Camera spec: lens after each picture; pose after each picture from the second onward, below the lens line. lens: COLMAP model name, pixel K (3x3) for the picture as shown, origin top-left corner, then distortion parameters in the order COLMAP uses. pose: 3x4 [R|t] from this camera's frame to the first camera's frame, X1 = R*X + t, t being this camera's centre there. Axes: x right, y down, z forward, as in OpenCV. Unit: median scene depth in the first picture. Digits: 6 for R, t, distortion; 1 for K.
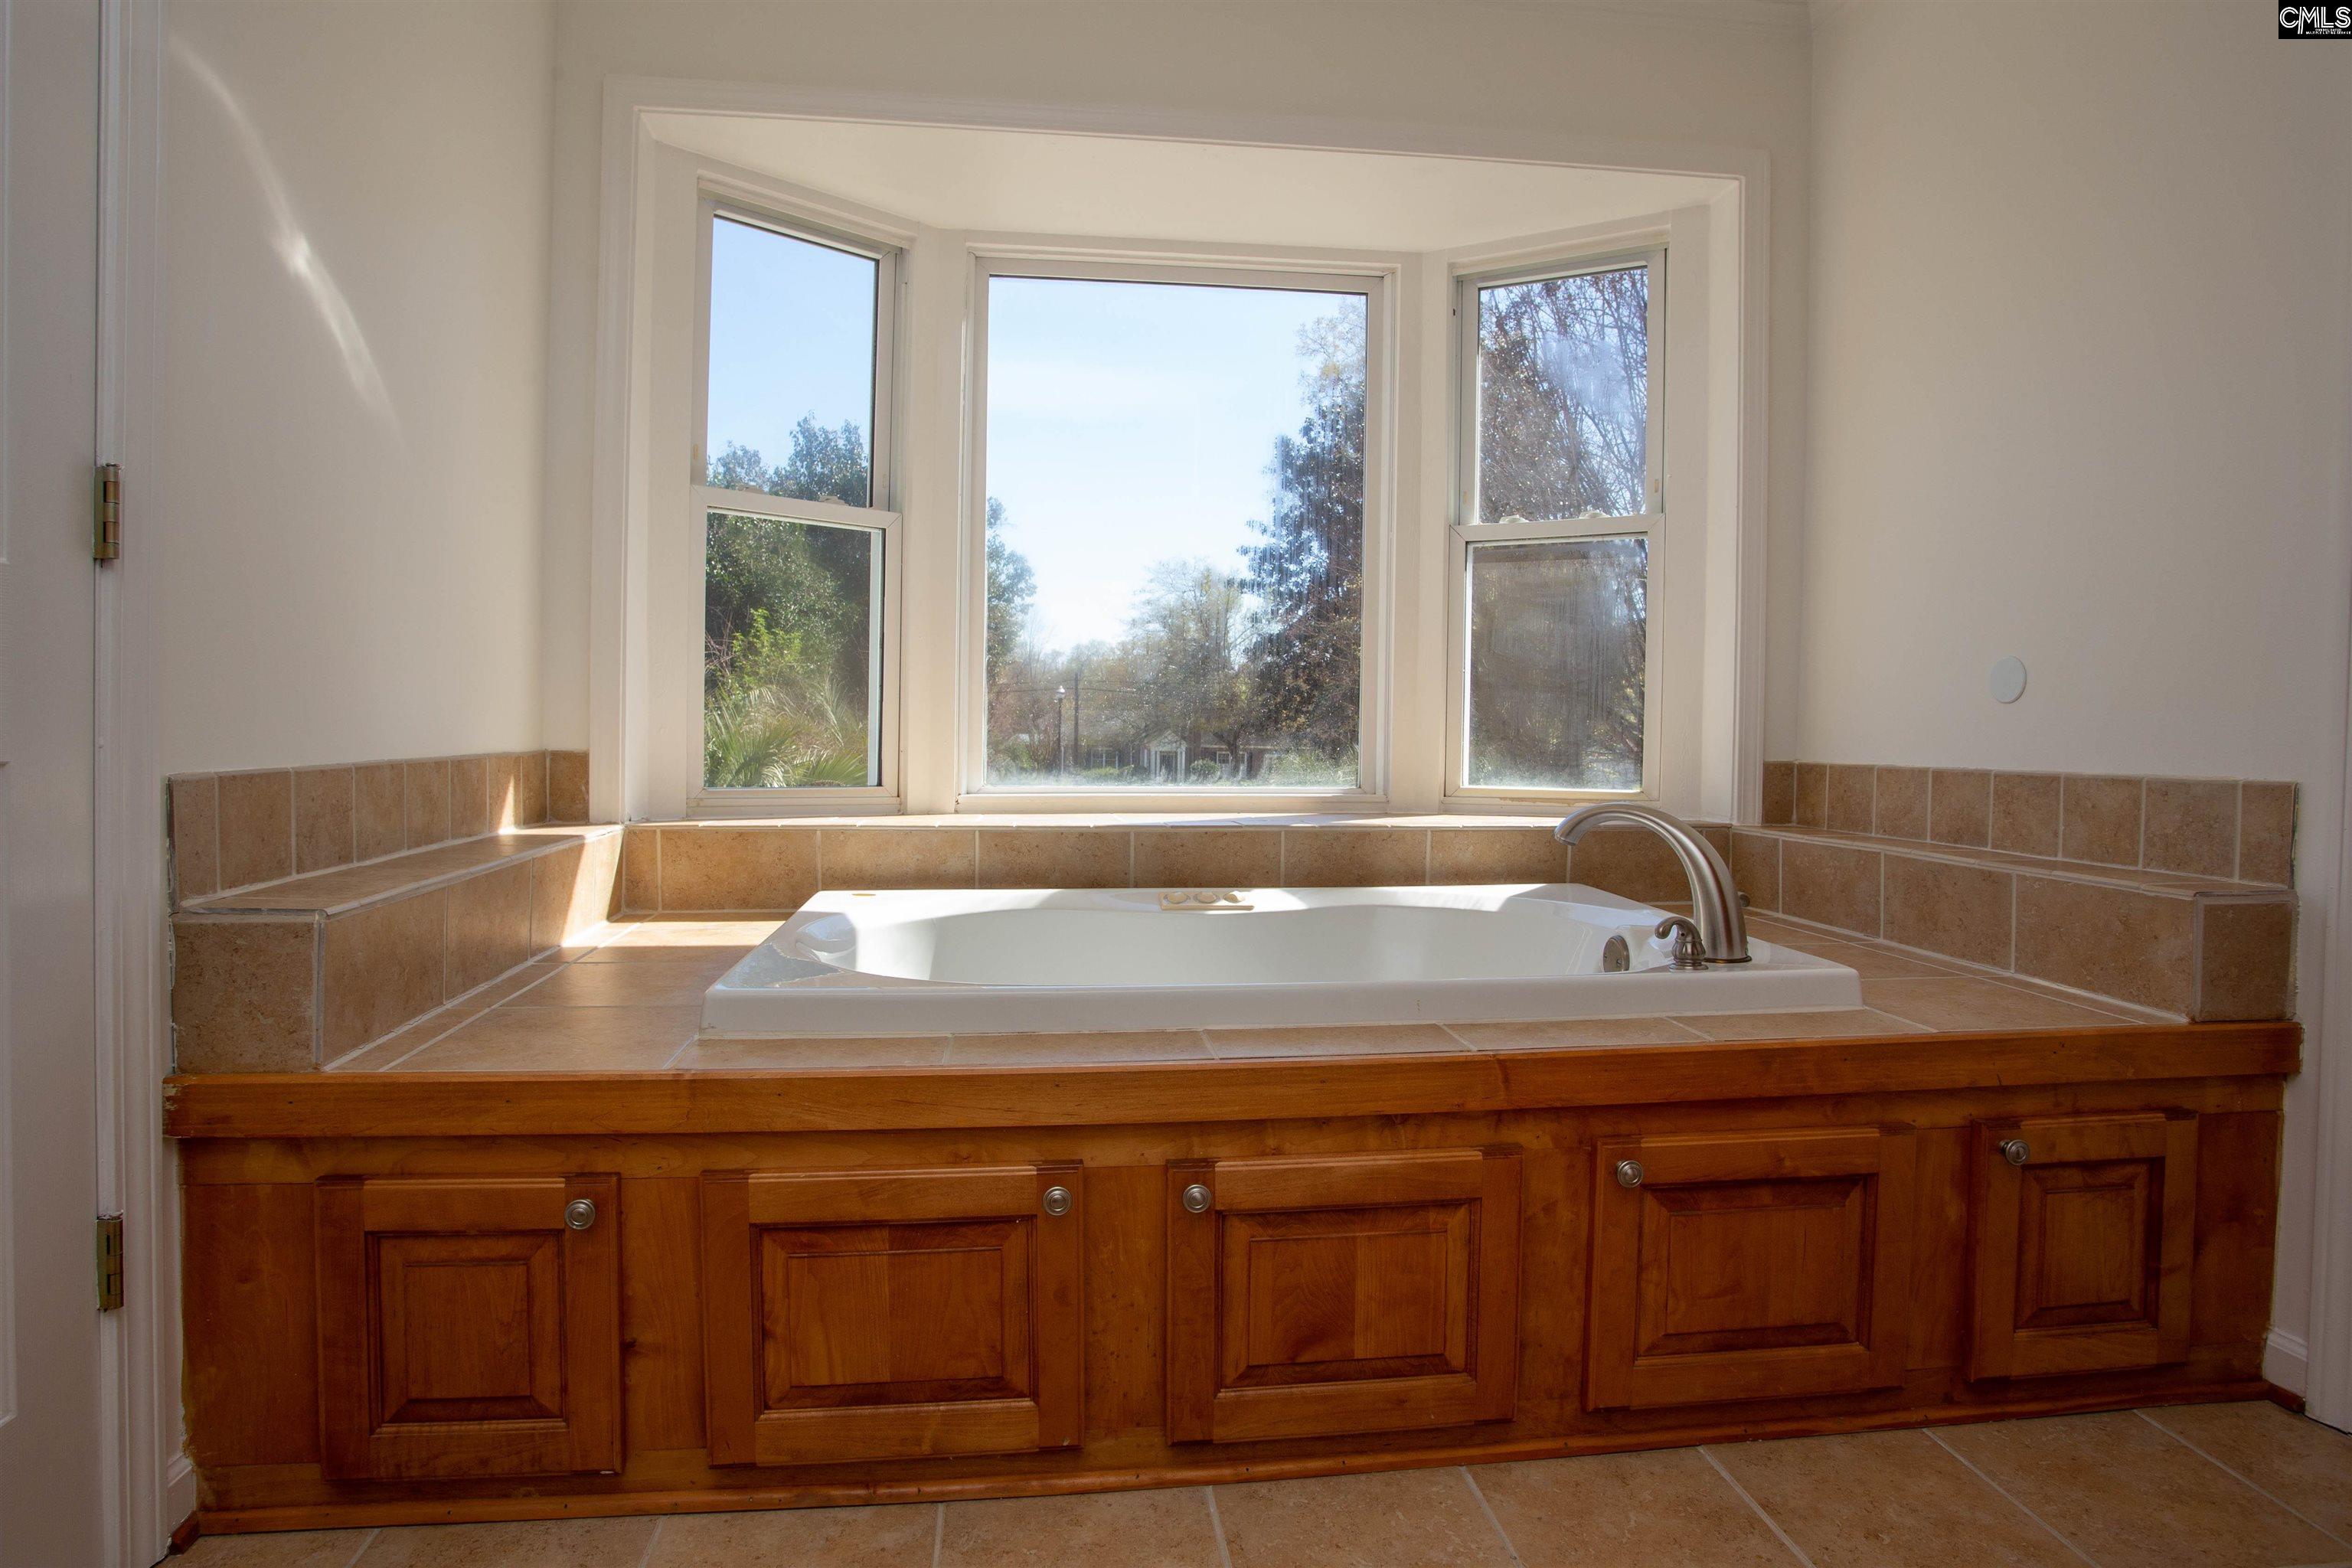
lens RADIAL K [[1227.9, 0, 1119.2], [0, 1227.9, 763.7], [0, 0, 1]] dist [-0.089339, 0.040593]
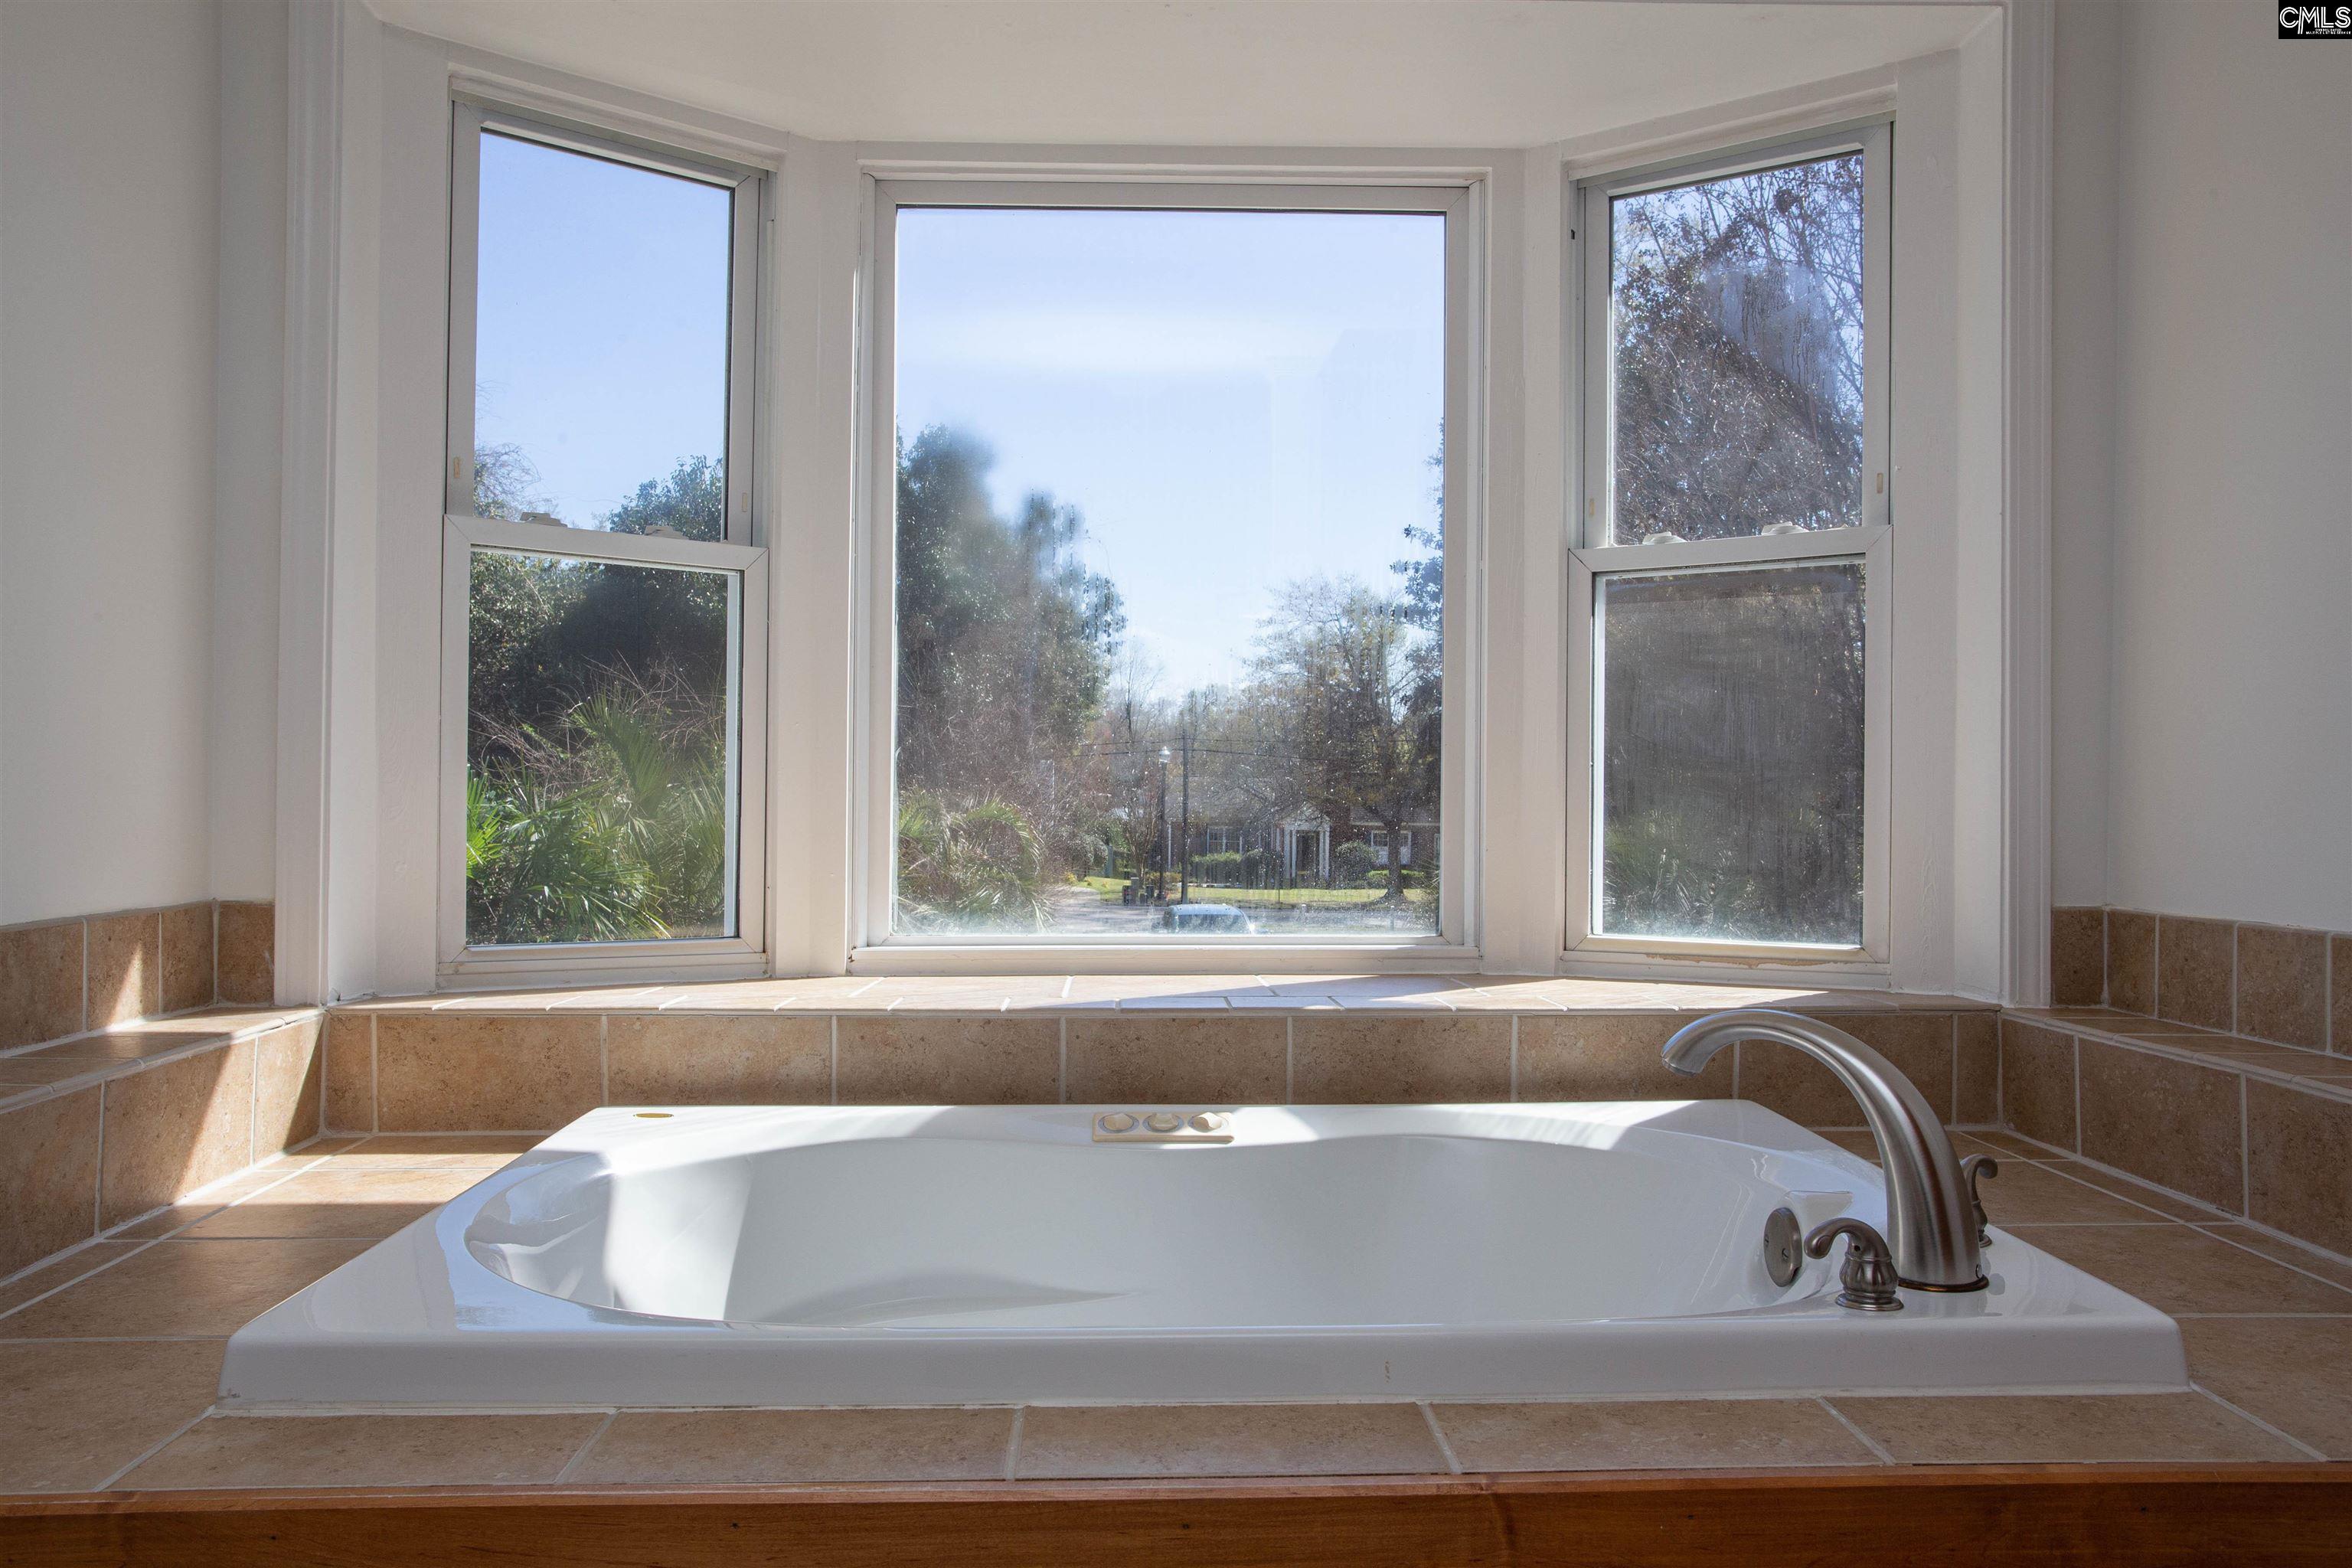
lens RADIAL K [[1548.2, 0, 1176.0], [0, 1548.2, 784.0], [0, 0, 1]] dist [-0.050478, 0.045846]
pose [[0.997210, -0.006505, -0.074366, 0.128703], [0.004285, 0.999541, -0.029979, -0.044647], [0.074526, 0.029576, 0.996780, 0.145439]]
